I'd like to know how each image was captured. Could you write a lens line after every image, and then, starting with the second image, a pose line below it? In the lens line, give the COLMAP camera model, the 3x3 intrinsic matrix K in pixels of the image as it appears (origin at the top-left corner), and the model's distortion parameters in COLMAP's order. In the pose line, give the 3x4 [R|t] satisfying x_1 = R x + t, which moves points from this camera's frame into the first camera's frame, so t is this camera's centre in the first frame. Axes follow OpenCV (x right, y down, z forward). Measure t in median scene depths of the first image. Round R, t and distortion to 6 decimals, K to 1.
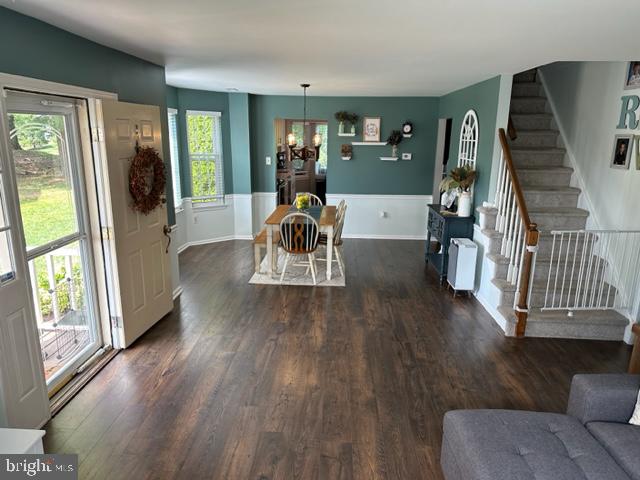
lens RADIAL K [[452.5, 0, 319.9], [0, 452.5, 241.6], [0, 0, 1]] dist [0.007496, -0.007441]
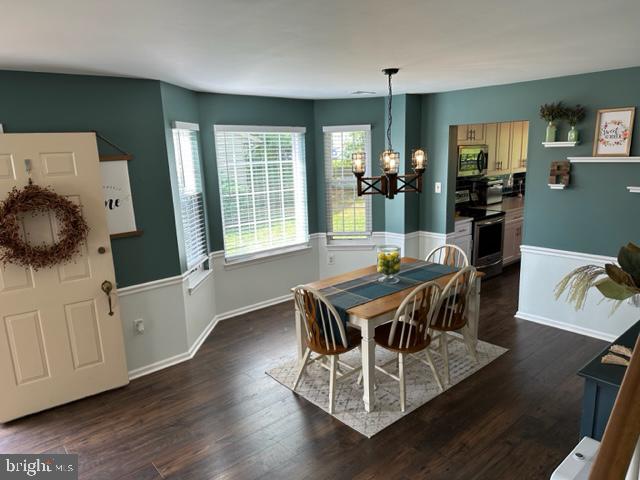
lens RADIAL K [[452.5, 0, 317.1], [0, 452.5, 238.7], [0, 0, 1]] dist [0.007496, -0.007441]
pose [[0.678896, 0.105404, -0.726630, 0.272972], [-0.121729, 0.992104, 0.030182, -0.102204], [0.724074, 0.067961, 0.686366, 0.412674]]
